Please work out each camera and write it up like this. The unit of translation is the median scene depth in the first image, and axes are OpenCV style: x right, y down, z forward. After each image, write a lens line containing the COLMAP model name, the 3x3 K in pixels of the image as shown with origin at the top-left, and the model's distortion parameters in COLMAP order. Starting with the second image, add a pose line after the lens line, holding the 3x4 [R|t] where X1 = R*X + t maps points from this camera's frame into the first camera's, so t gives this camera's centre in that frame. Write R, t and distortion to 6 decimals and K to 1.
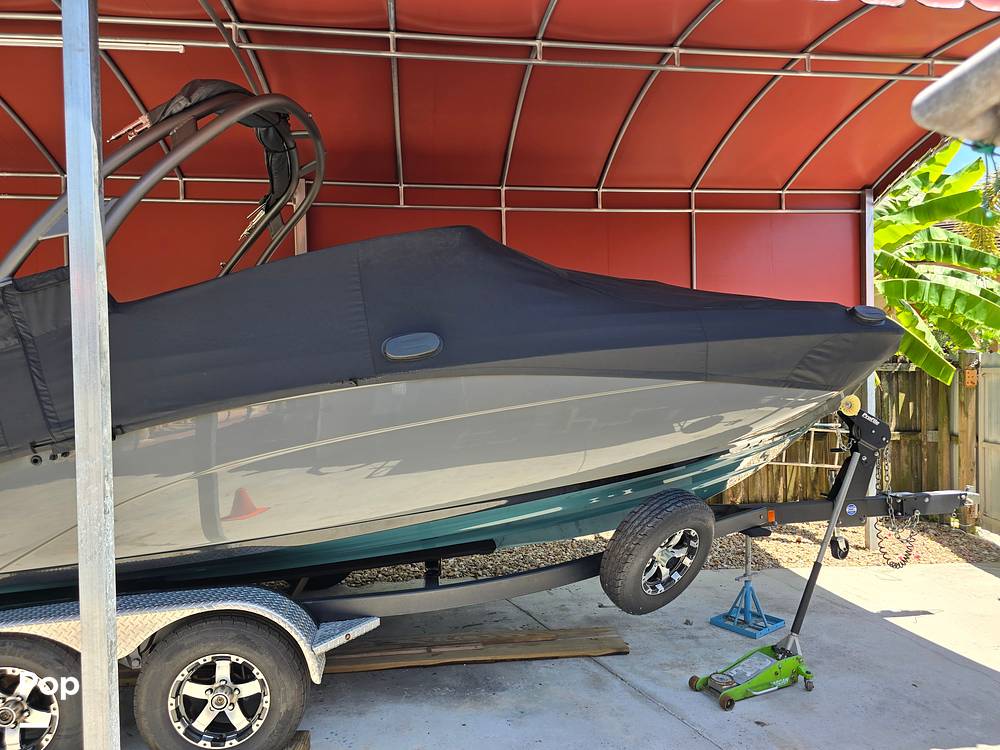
lens RADIAL K [[670.1, 0, 500.2], [0, 670.1, 381.3], [0, 0, 1]] dist [0.021566, -0.000560]
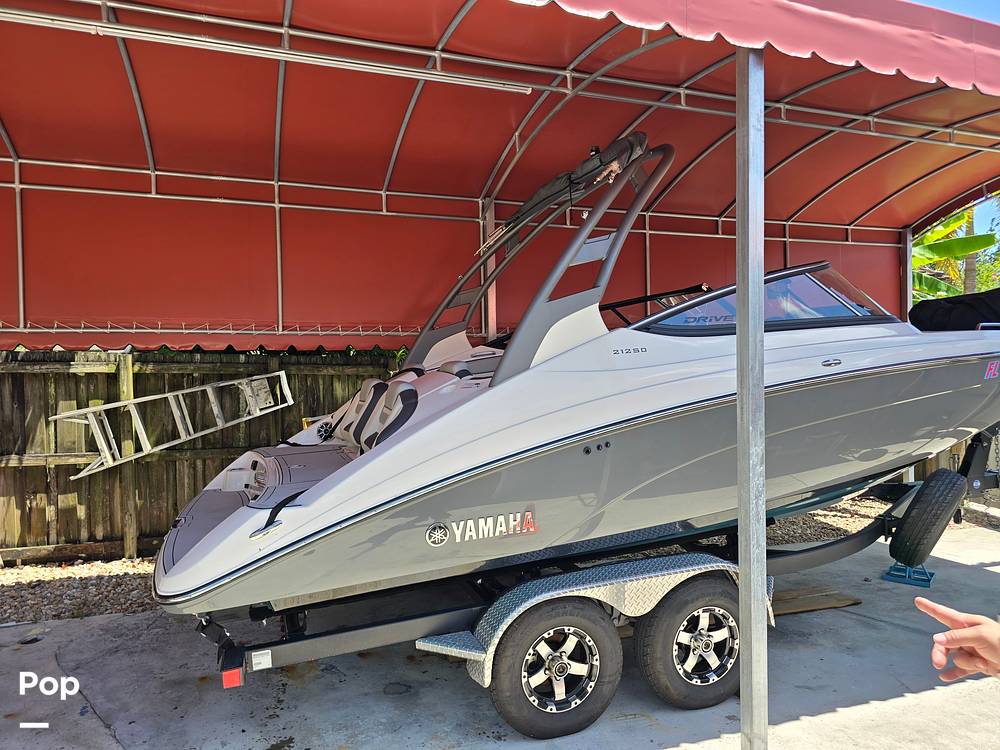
lens RADIAL K [[668.2, 0, 500.0], [0, 668.2, 375.0], [0, 0, 1]] dist [0.004229, 0.002802]
pose [[0.980011, 0.001996, 0.198935, -0.442132], [0.001000, 0.999888, -0.014956, 0.001449], [-0.198942, 0.014856, 0.979899, -0.049464]]
